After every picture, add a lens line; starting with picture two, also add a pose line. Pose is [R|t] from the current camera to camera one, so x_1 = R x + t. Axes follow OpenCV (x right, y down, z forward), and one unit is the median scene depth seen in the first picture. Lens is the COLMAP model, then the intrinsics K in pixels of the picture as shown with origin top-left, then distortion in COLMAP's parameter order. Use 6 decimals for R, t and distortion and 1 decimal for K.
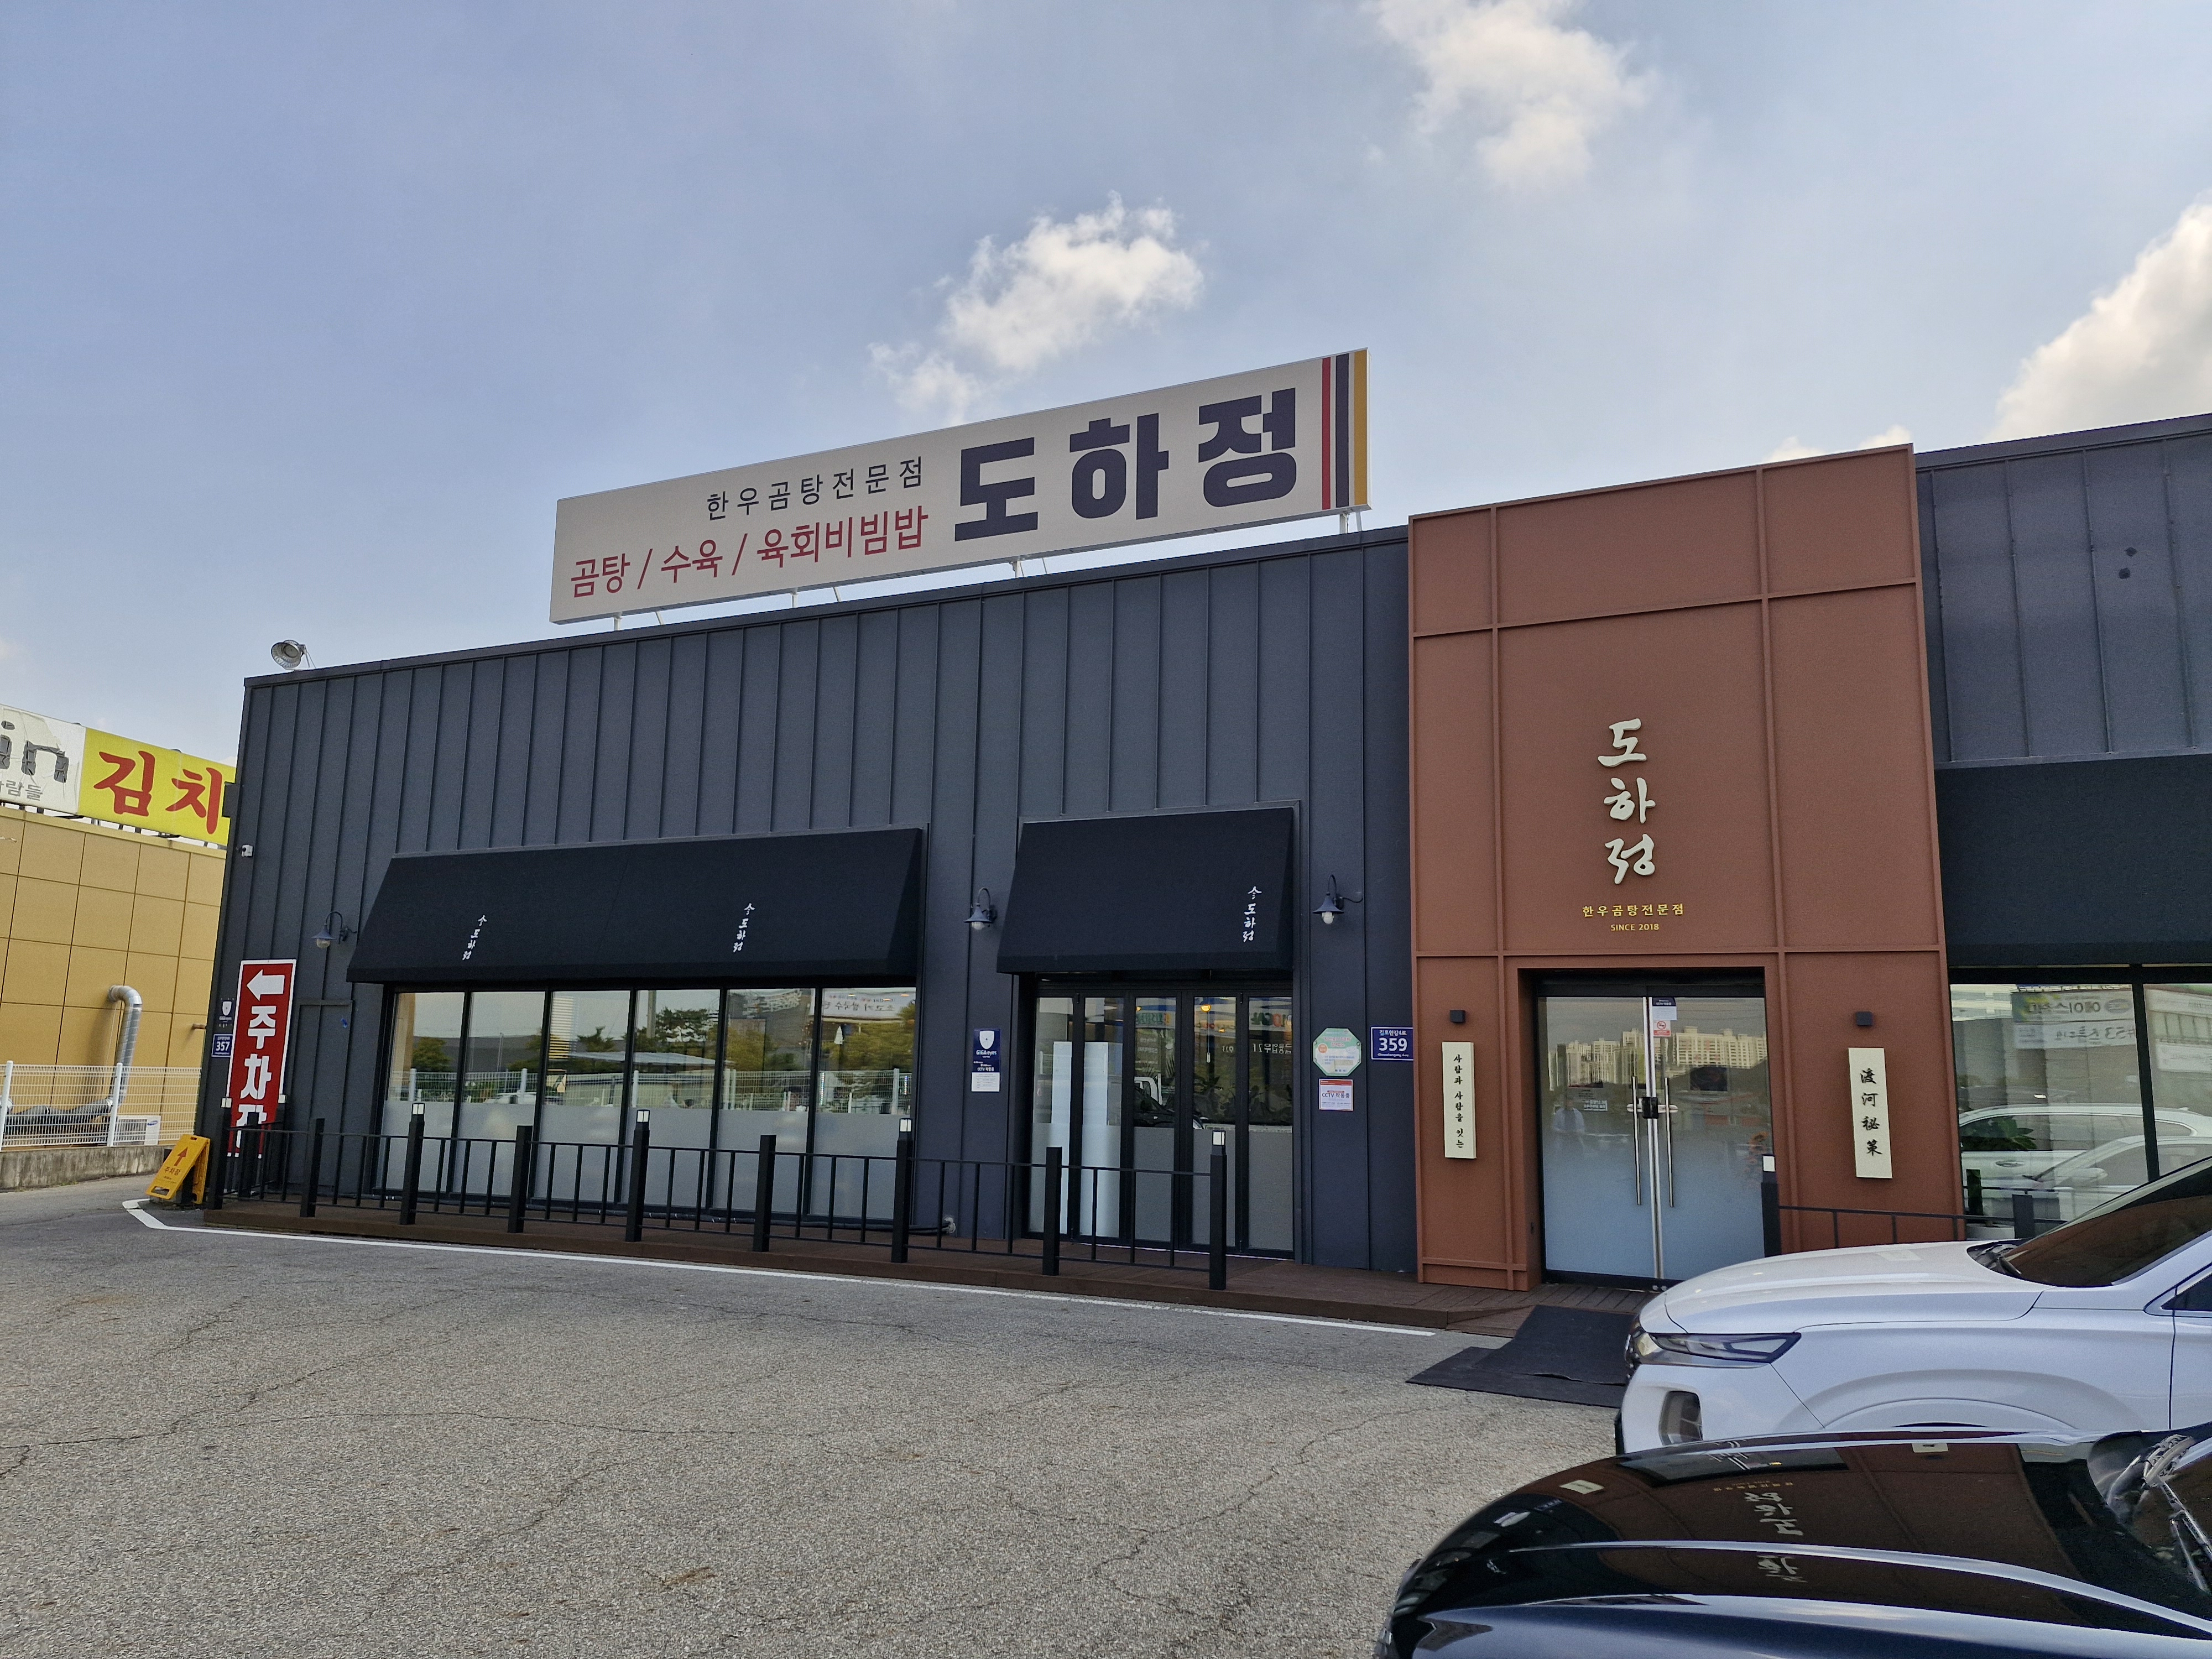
lens RADIAL K [[1341.6, 0, 1106.0], [0, 1341.6, 829.5], [0, 0, 1]] dist [0.143810, -0.169926]
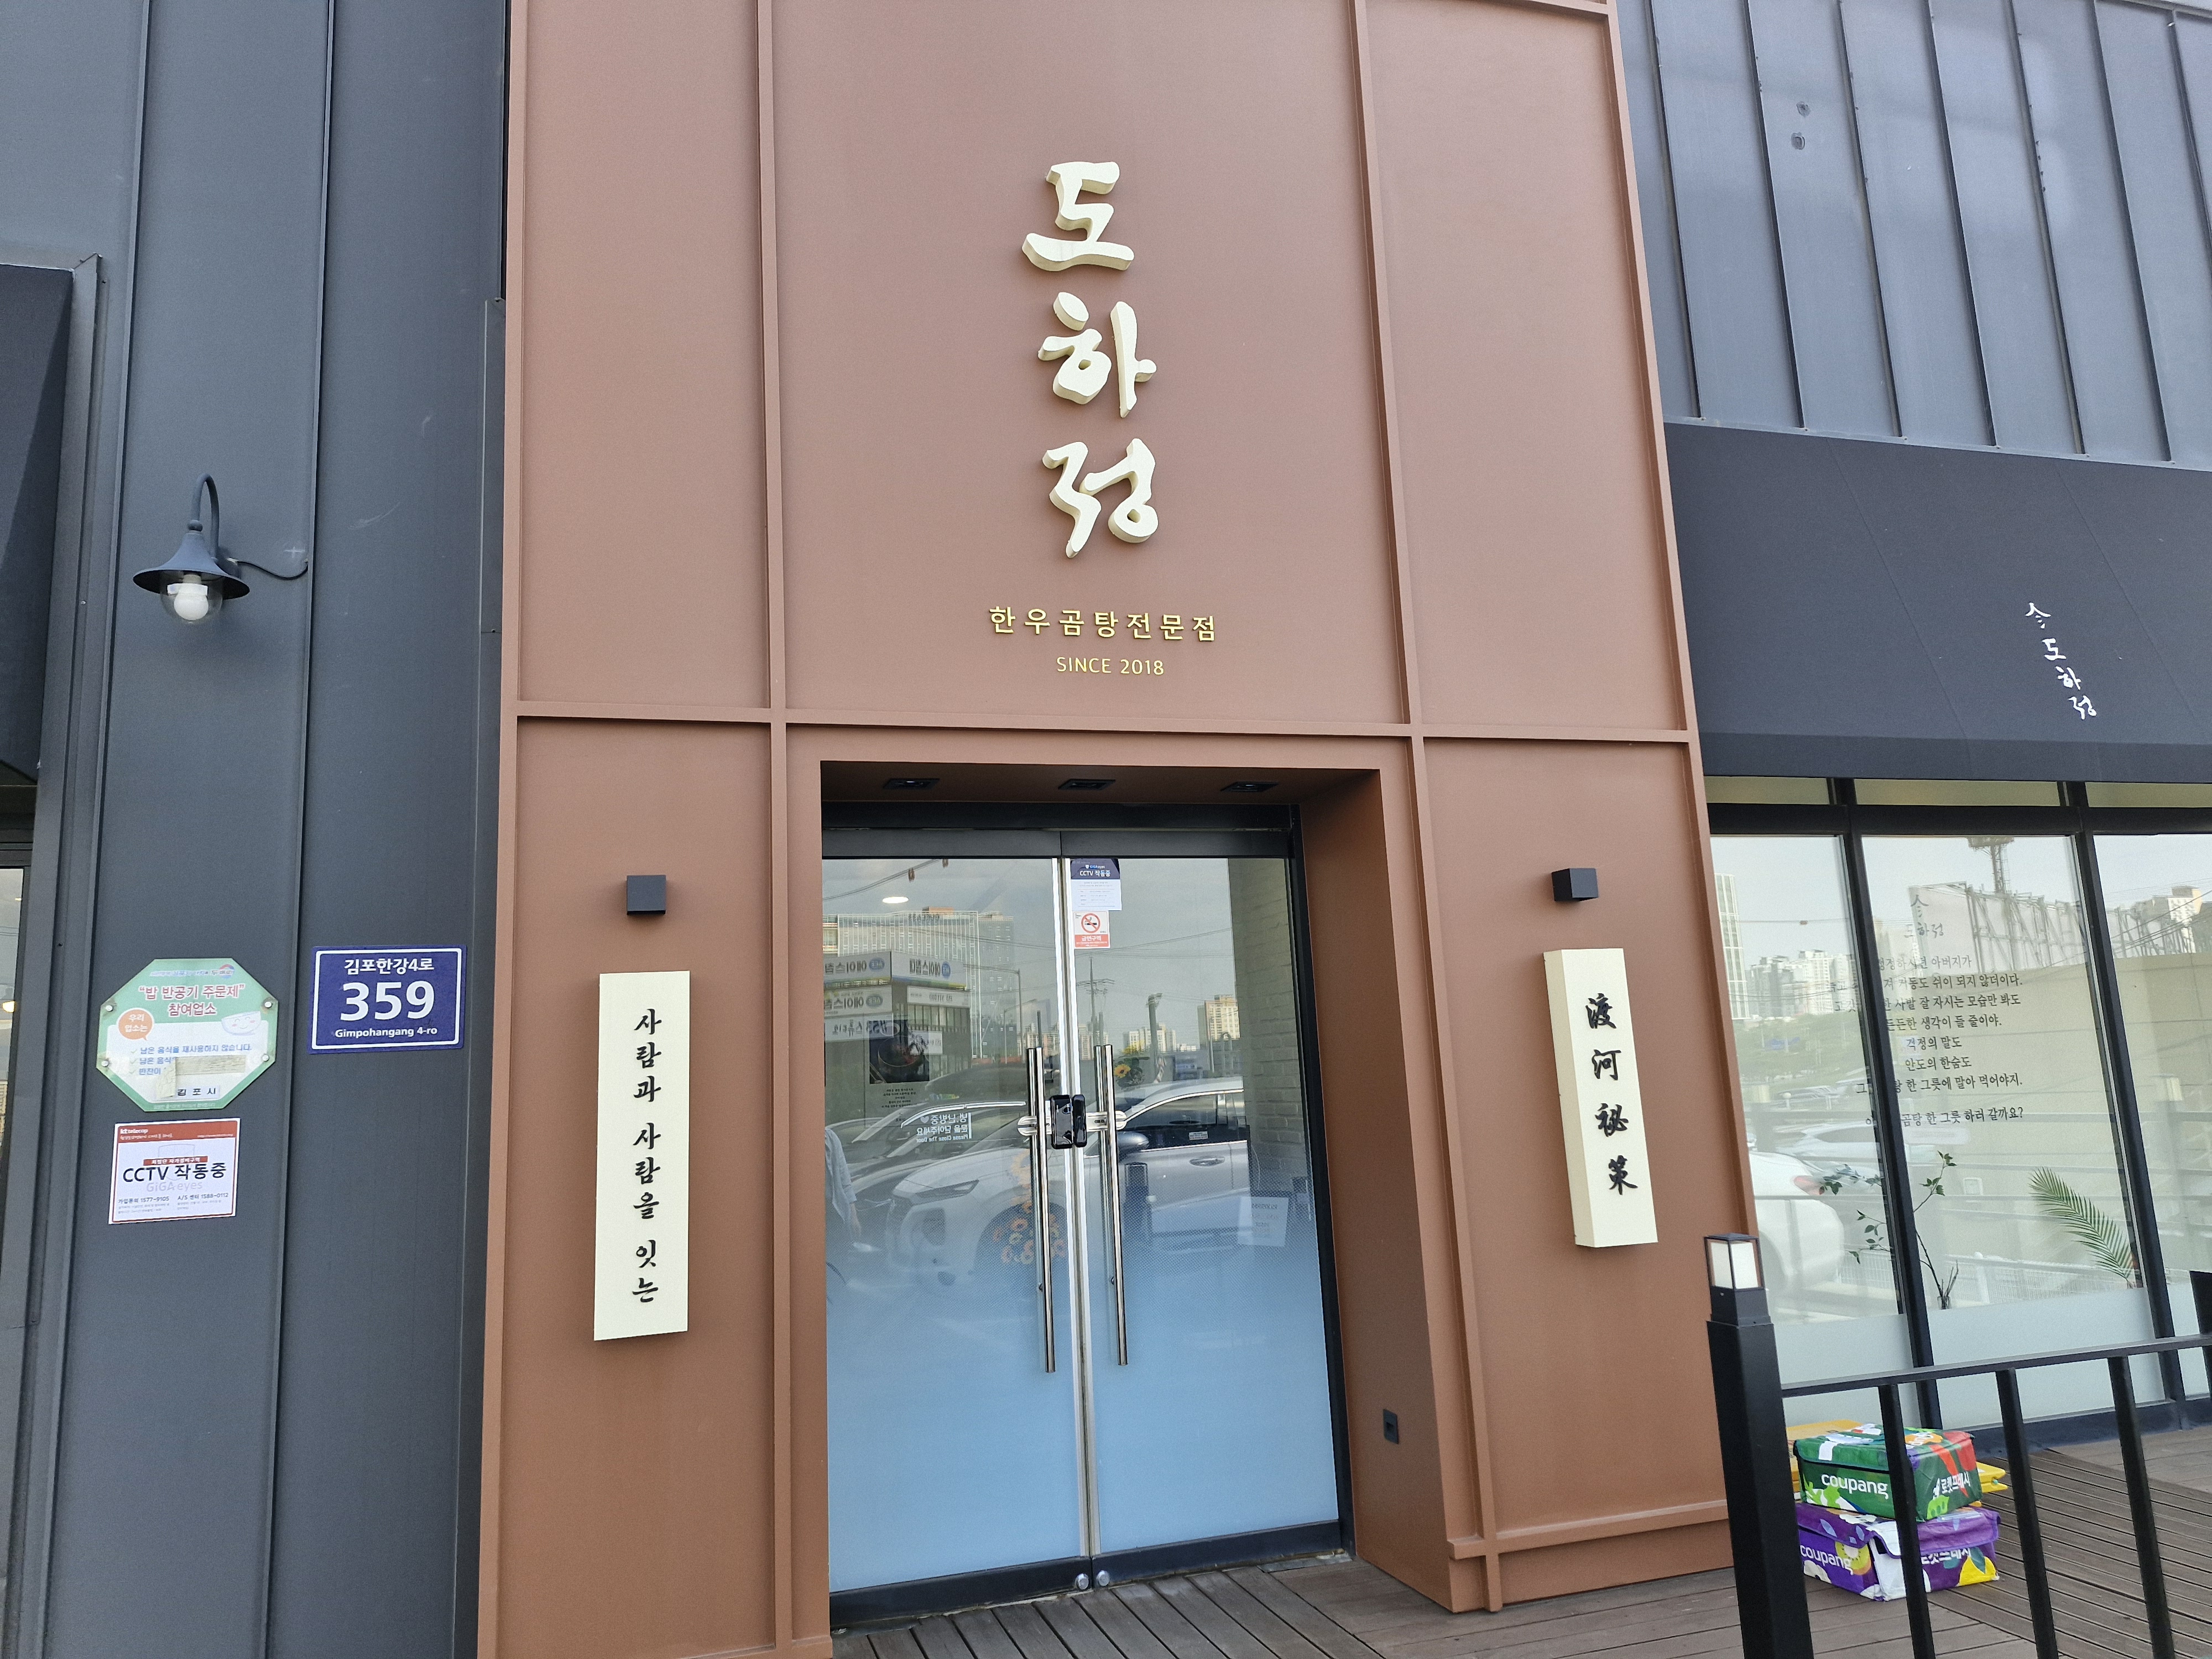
lens RADIAL K [[1537.5, 0, 1106.0], [0, 1537.5, 829.5], [0, 0, 1]] dist [0.085006, -0.076992]
pose [[0.736832, 0.053489, 0.673957, 0.079713], [-0.063255, 0.997947, -0.010046, 0.107176], [-0.673110, -0.035229, 0.738703, 0.587208]]
